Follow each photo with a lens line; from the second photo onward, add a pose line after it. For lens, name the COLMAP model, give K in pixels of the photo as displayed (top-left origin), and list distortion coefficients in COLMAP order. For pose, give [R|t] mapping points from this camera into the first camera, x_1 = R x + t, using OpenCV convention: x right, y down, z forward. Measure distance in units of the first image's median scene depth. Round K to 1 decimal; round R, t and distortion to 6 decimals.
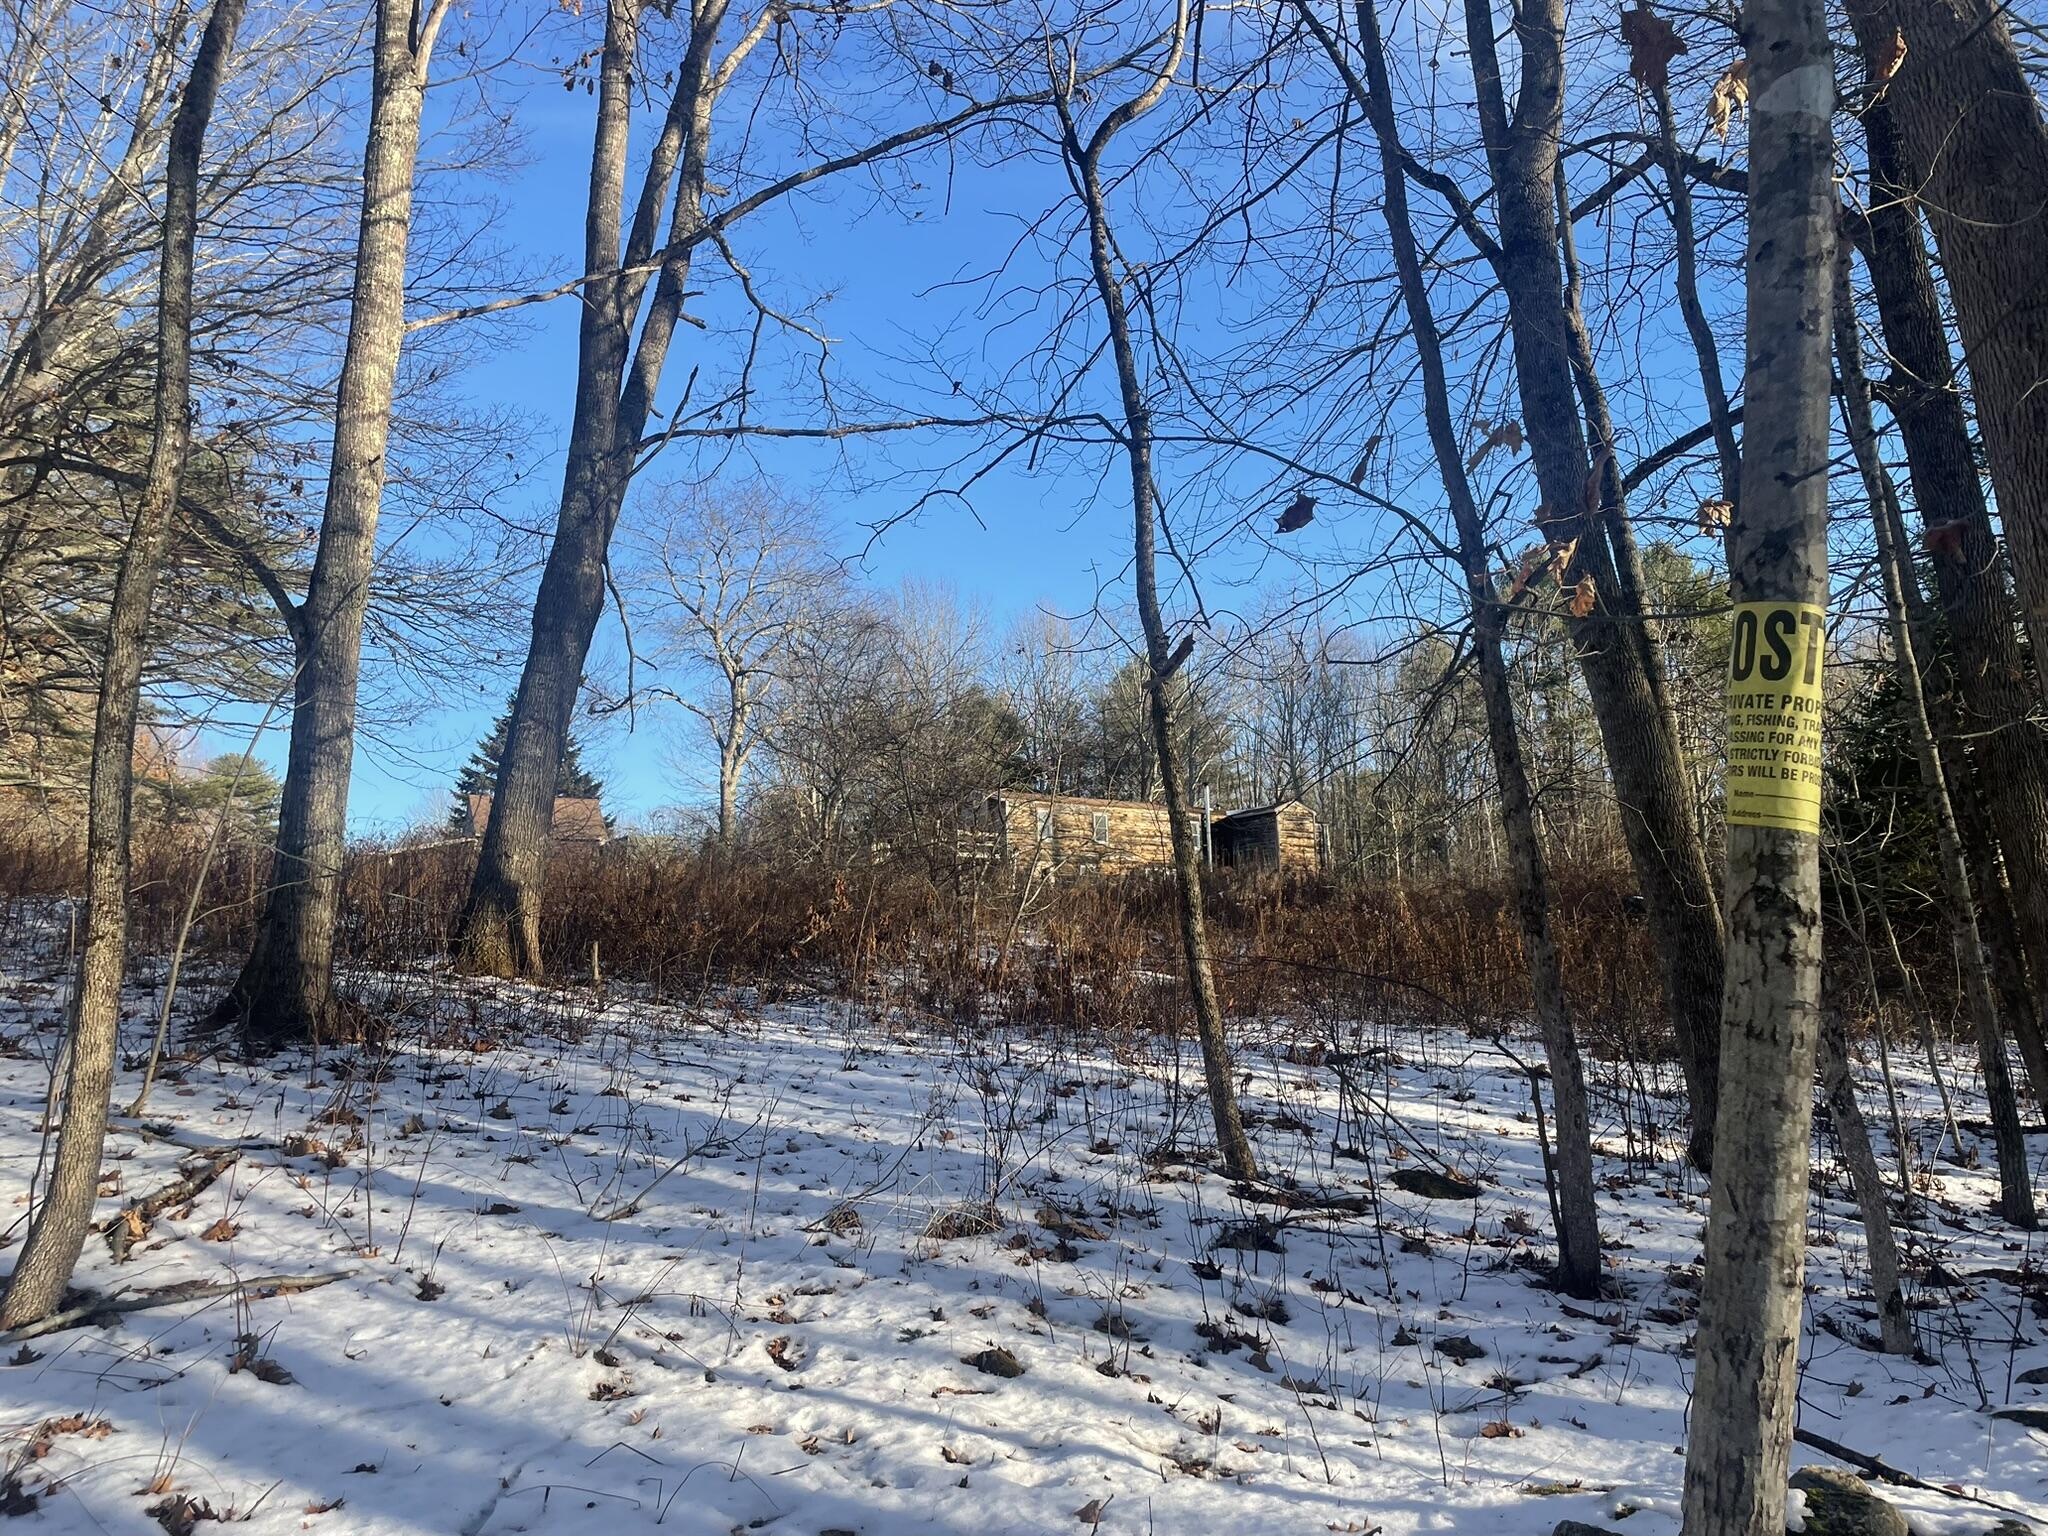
lens RADIAL K [[1529.6, 0, 1006.5], [0, 1529.6, 770.2], [0, 0, 1]] dist [0.089292, -0.112482]
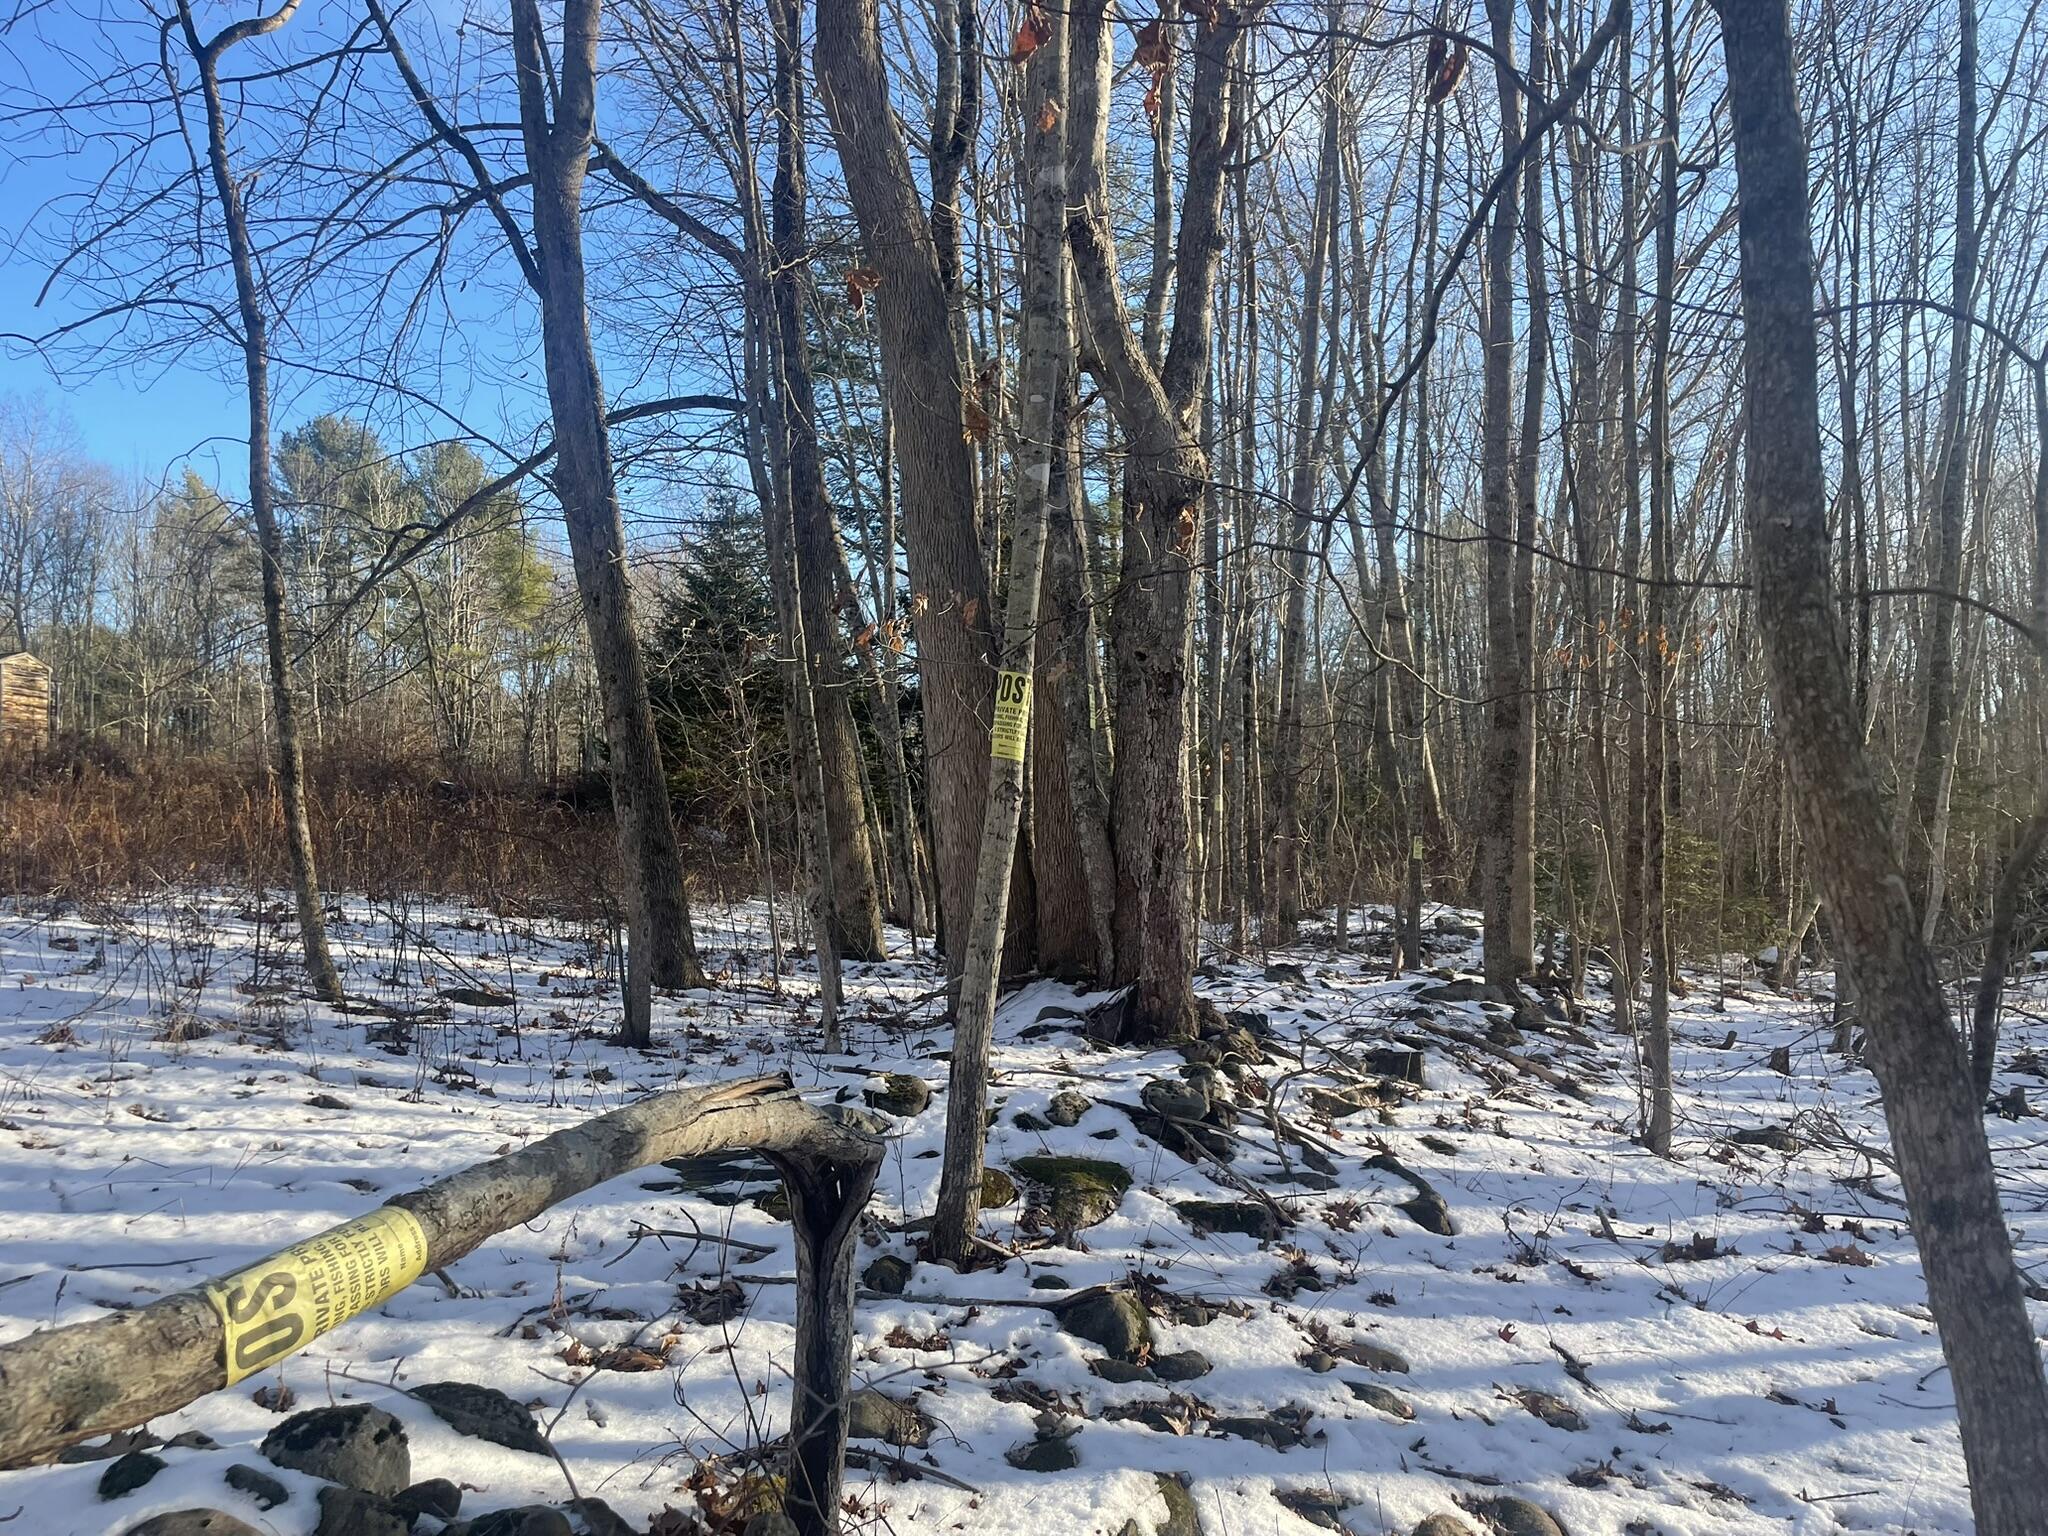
lens RADIAL K [[1529.6, 0, 1006.5], [0, 1529.6, 770.2], [0, 0, 1]] dist [0.089292, -0.112482]
pose [[0.716146, 0.054607, 0.695811, -0.374460], [-0.106130, 0.993862, 0.031234, -0.007017], [-0.689834, -0.096214, 0.717545, -0.243244]]
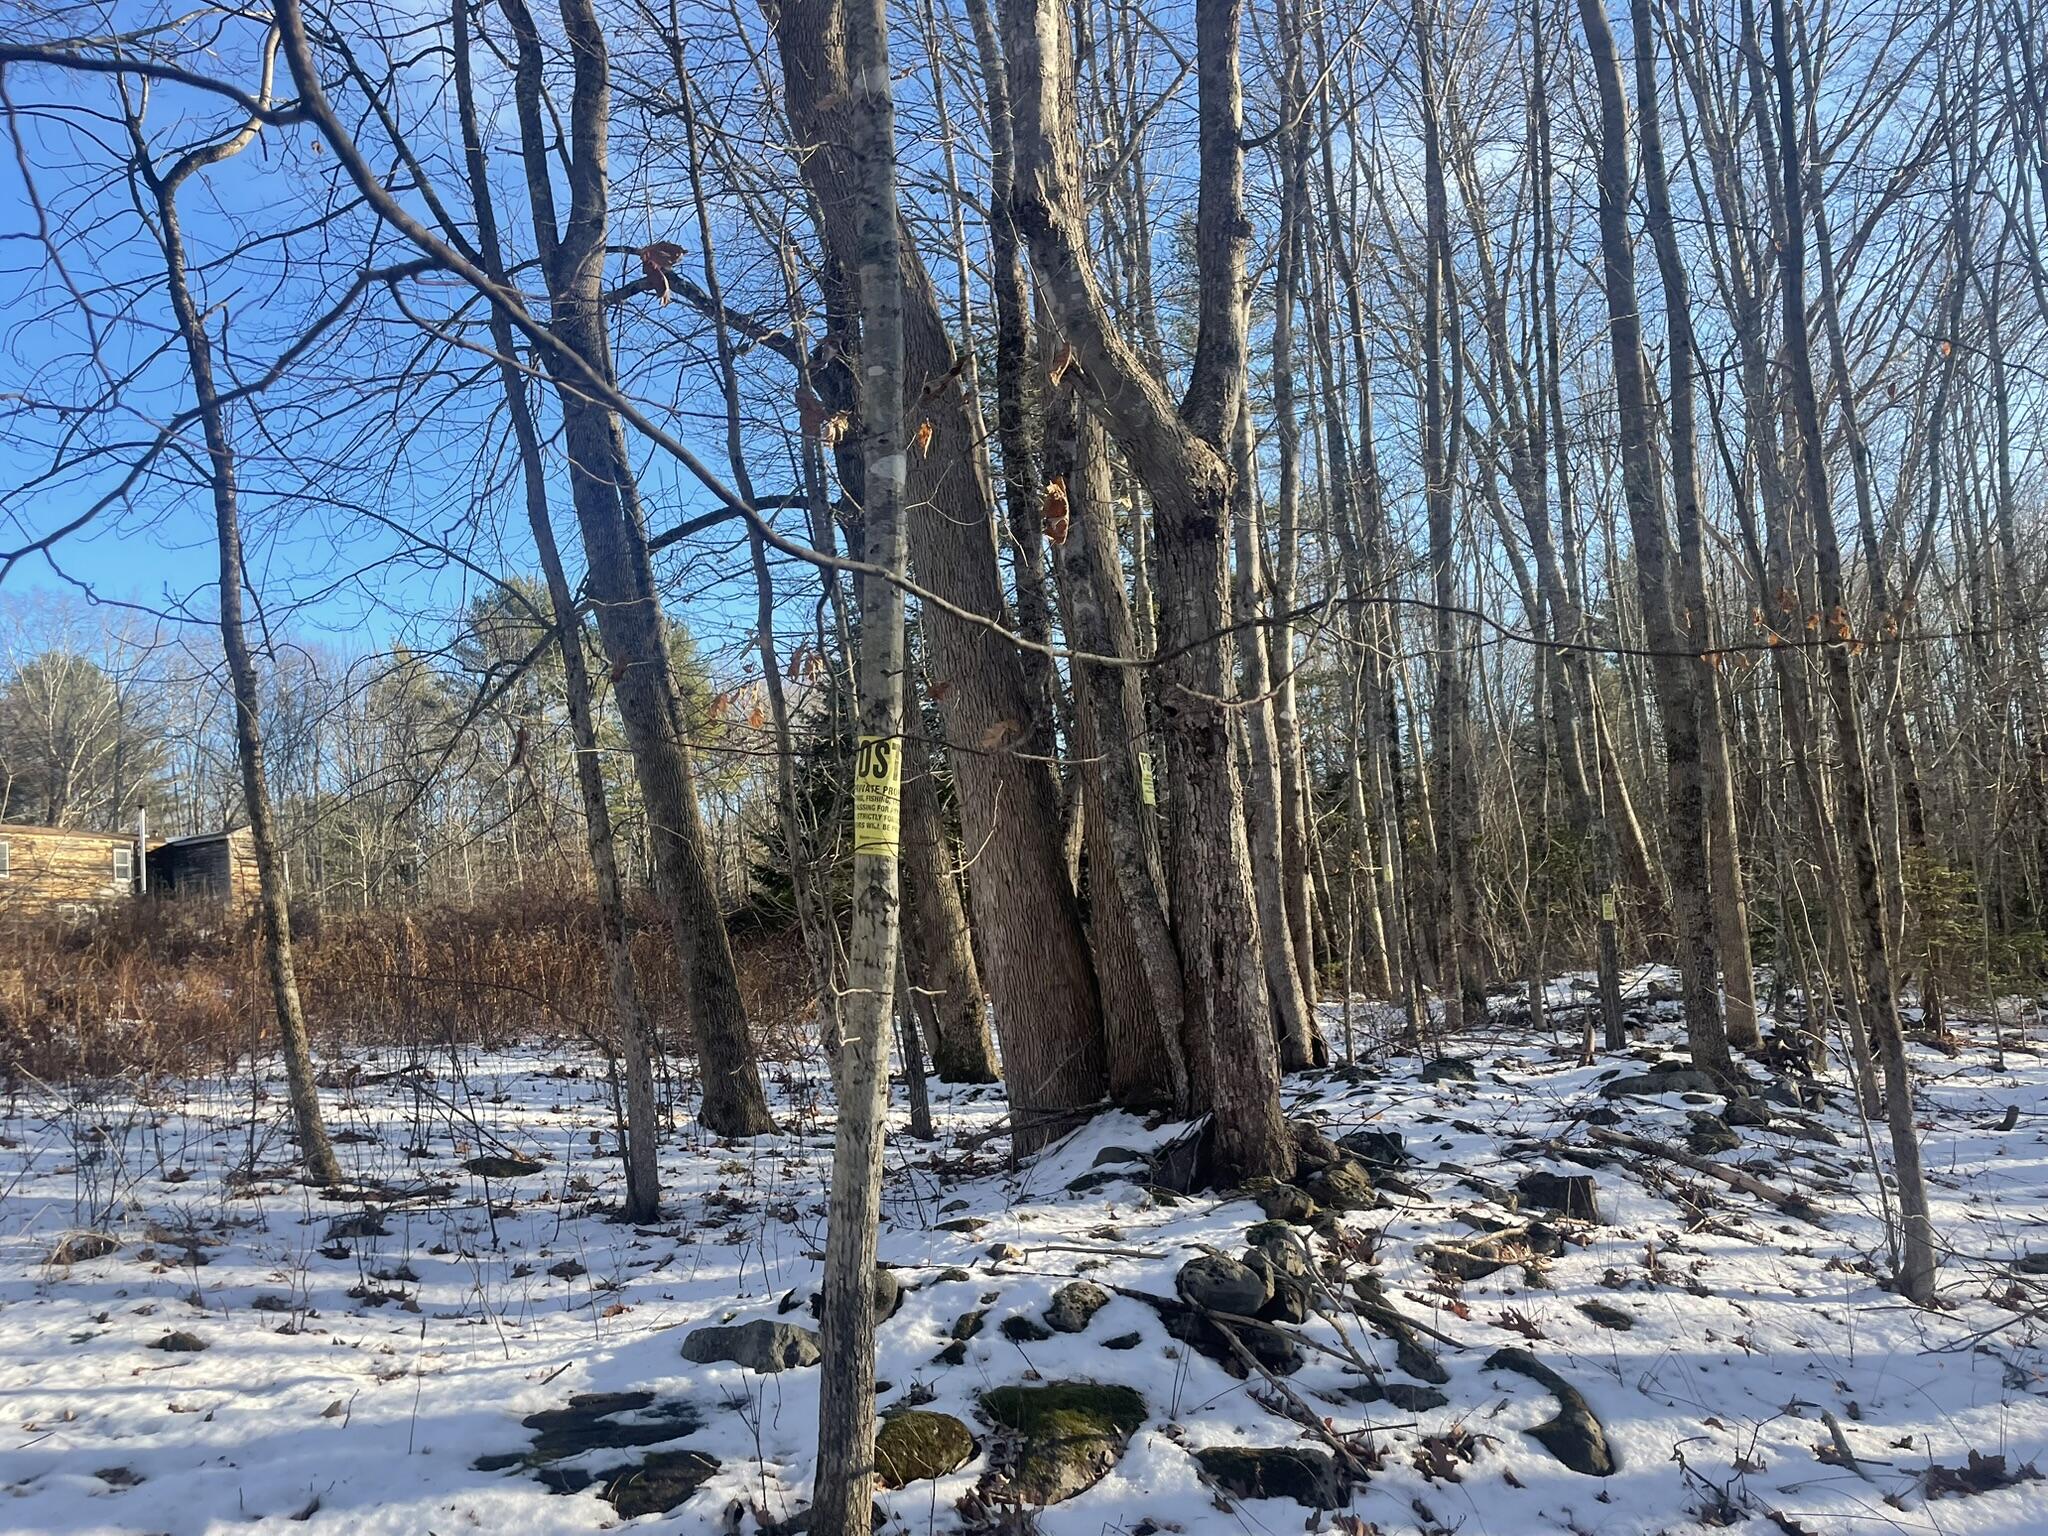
lens RADIAL K [[1534.5, 0, 987.2], [0, 1534.5, 759.1], [0, 0, 1]] dist [0.081252, -0.098645]
pose [[0.805468, 0.029208, 0.591919, -0.149102], [-0.015316, 0.999477, -0.028478, -0.008519], [-0.592441, 0.013872, 0.805494, -0.172921]]
